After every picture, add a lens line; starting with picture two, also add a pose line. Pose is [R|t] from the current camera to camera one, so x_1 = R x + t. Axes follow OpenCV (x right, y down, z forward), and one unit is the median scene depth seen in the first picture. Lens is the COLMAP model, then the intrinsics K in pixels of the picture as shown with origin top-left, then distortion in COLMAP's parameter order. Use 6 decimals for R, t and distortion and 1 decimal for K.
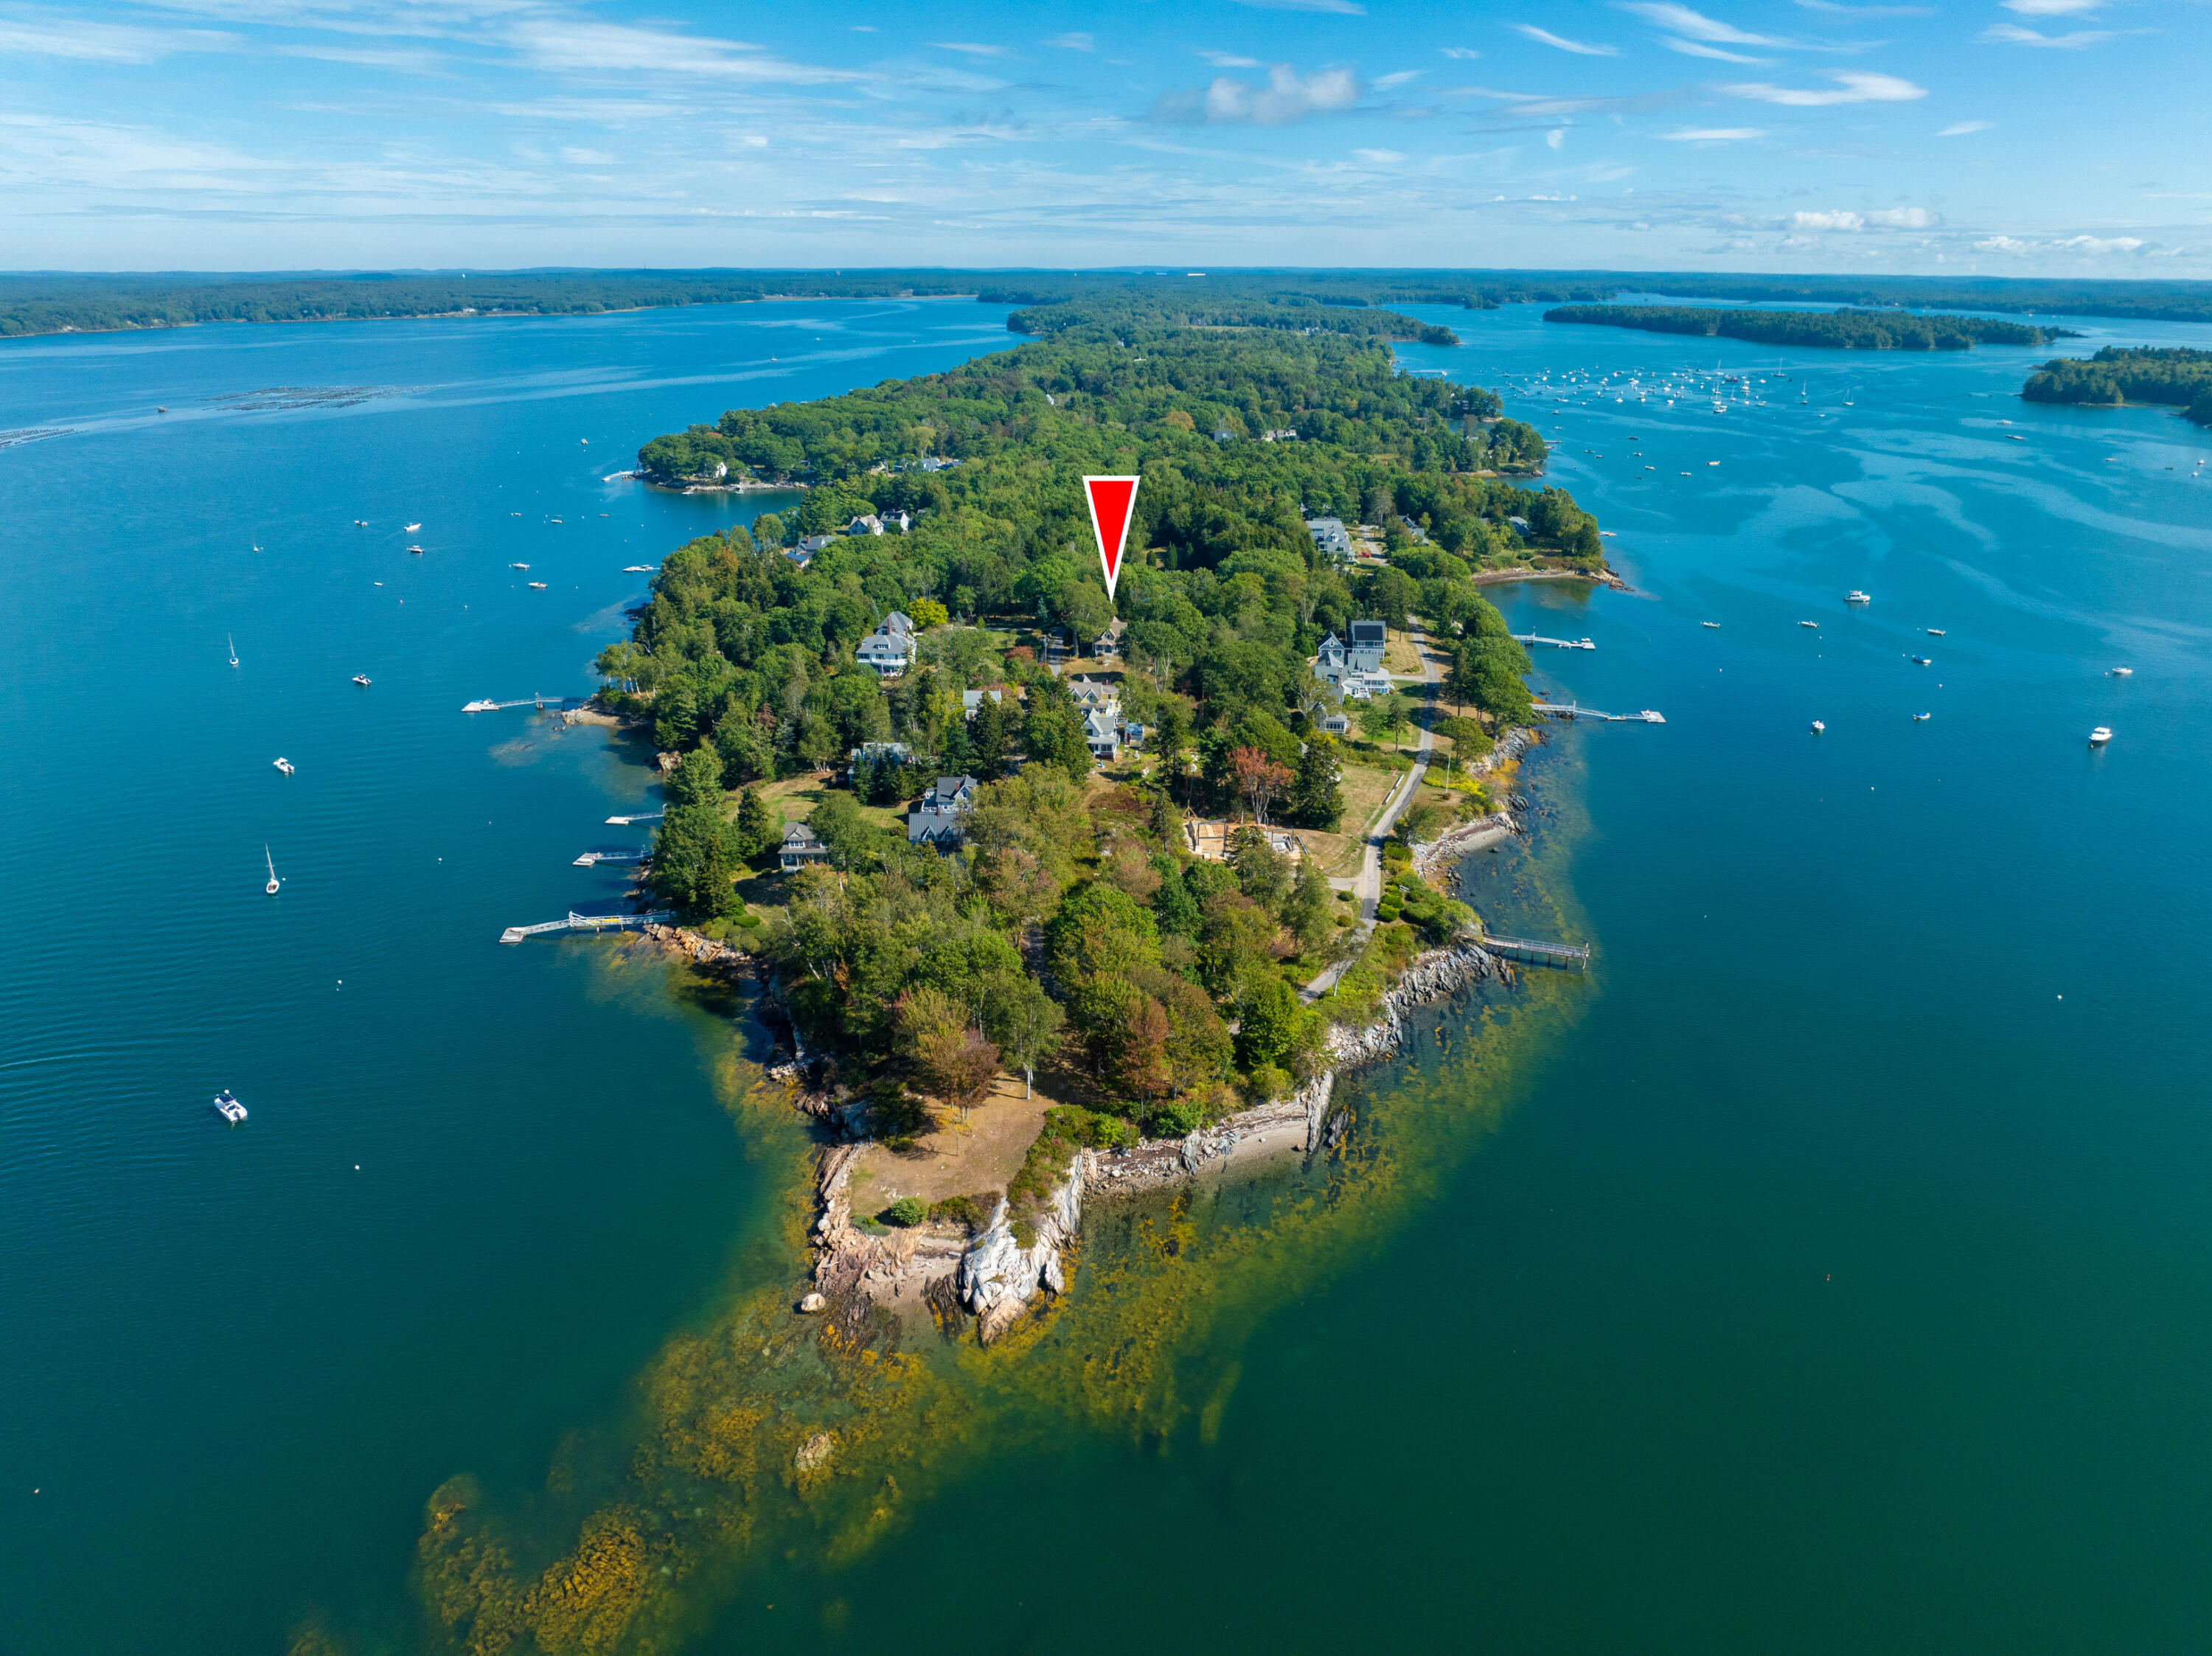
lens RADIAL K [[1553.3, 0, 1103.0], [0, 1553.3, 833.6], [0, 0, 1]] dist [-0.032704, -0.006111]
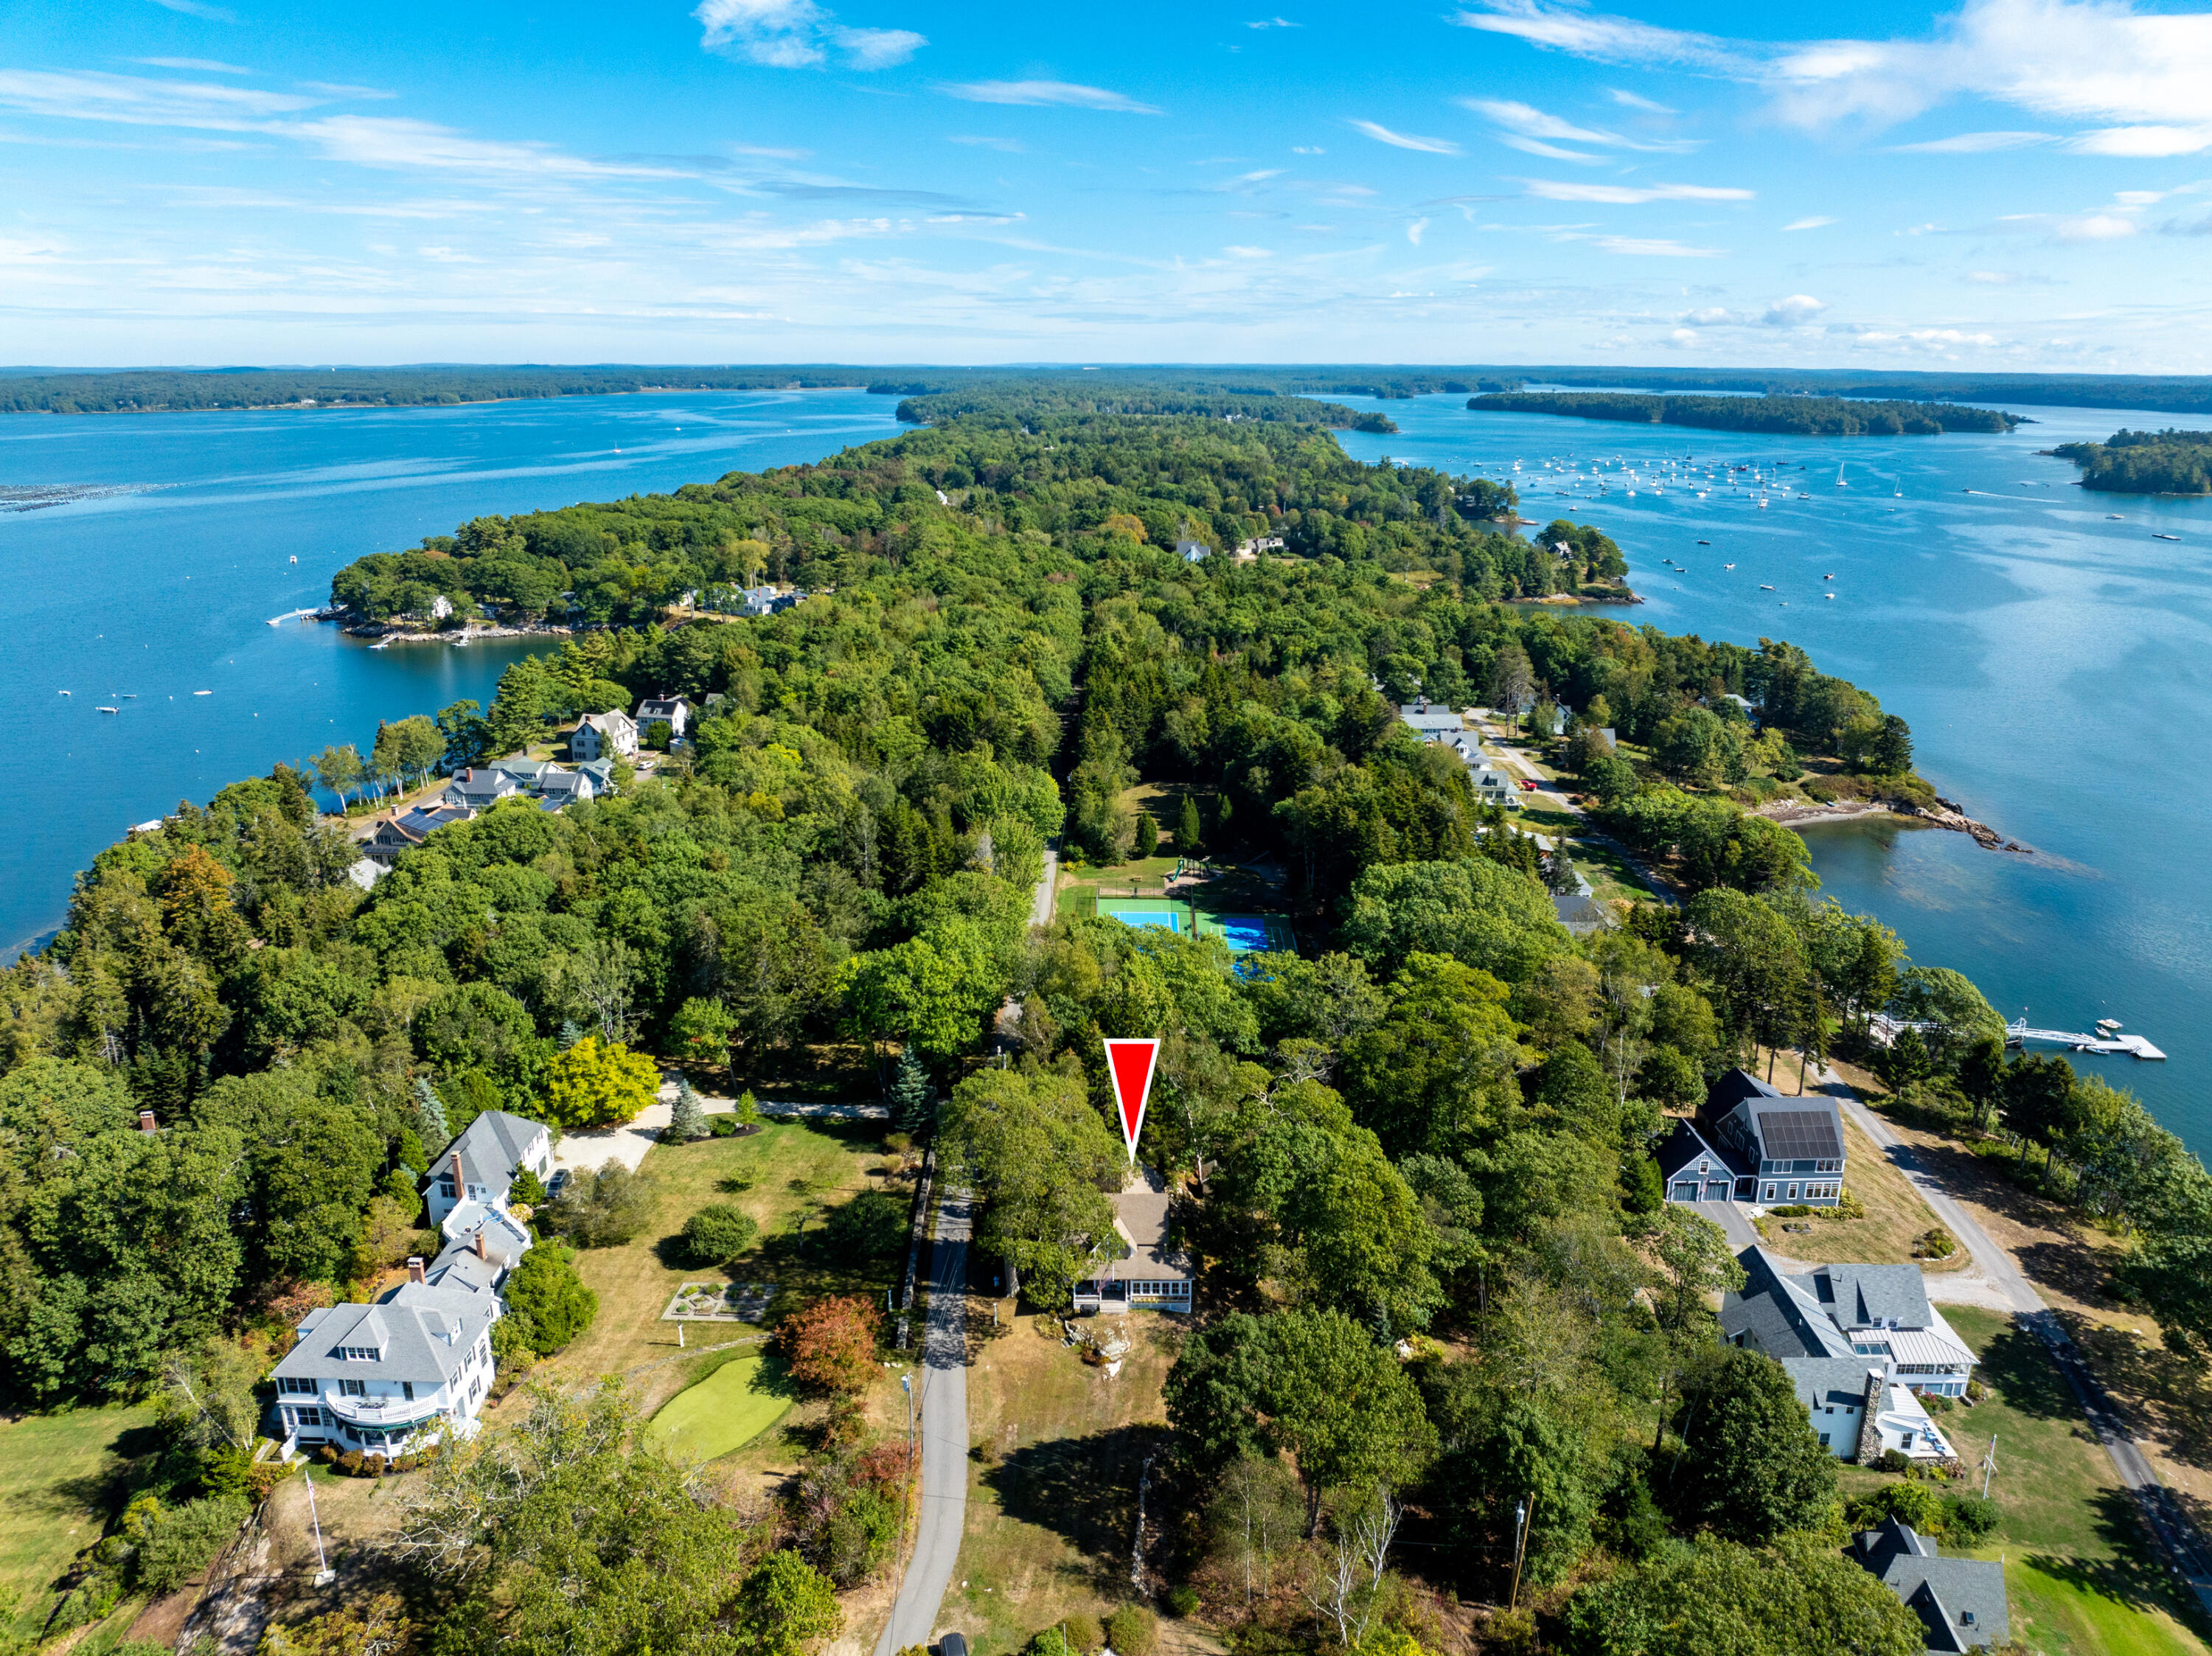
lens RADIAL K [[1553.3, 0, 1103.0], [0, 1553.3, 833.6], [0, 0, 1]] dist [-0.032704, -0.006111]
pose [[0.997848, -0.018591, 0.062872, -0.008402], [0.022141, 0.998171, -0.056246, -0.096447], [-0.061711, 0.057517, 0.996435, 0.335110]]
